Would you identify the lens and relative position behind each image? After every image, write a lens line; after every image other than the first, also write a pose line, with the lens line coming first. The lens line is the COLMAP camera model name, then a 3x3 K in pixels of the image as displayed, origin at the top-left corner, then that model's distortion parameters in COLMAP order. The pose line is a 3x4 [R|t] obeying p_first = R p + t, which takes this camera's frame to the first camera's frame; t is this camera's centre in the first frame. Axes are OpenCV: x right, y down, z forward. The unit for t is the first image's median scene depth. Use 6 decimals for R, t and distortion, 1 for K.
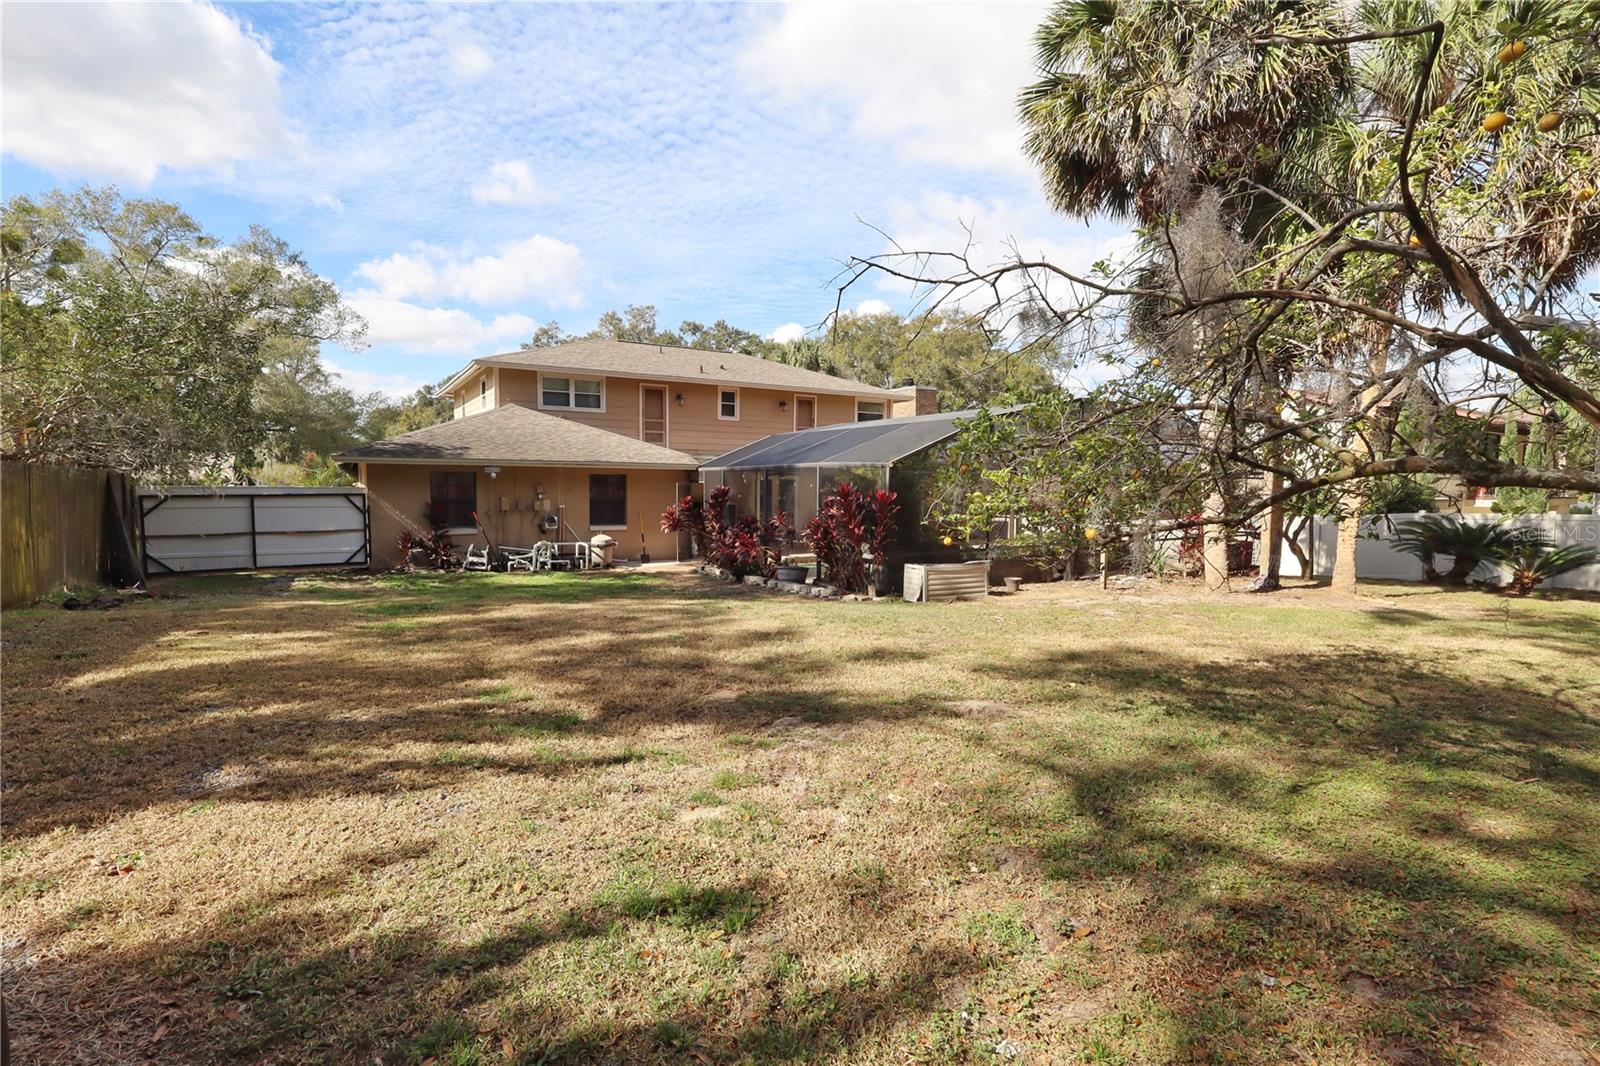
lens RADIAL K [[745.1, 0, 800.0], [0, 745.1, 533.0], [0, 0, 1]] dist [0.000298, 0.000388]
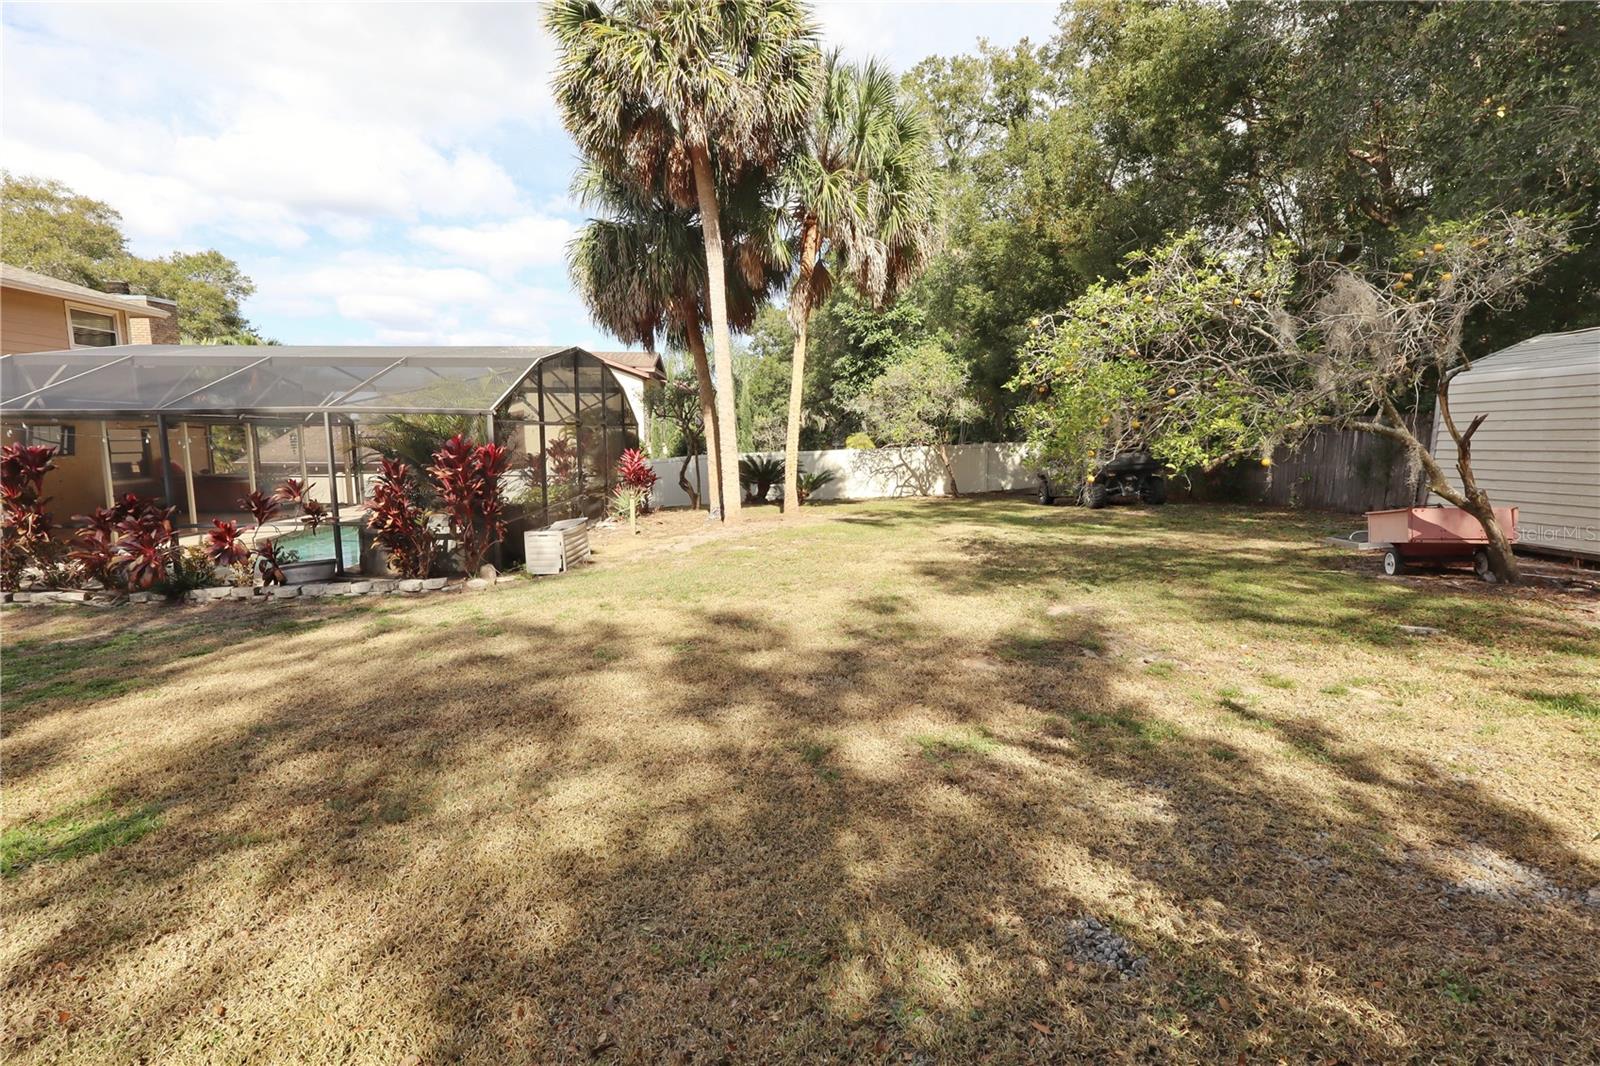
lens RADIAL K [[782.3, 0, 795.0], [0, 782.3, 534.2], [0, 0, 1]] dist [-0.000587, 0.000507]
pose [[0.460342, -0.126782, 0.878642, -0.862286], [0.081547, 0.991604, 0.100357, -0.038978], [-0.883988, 0.025452, 0.466816, 0.653611]]
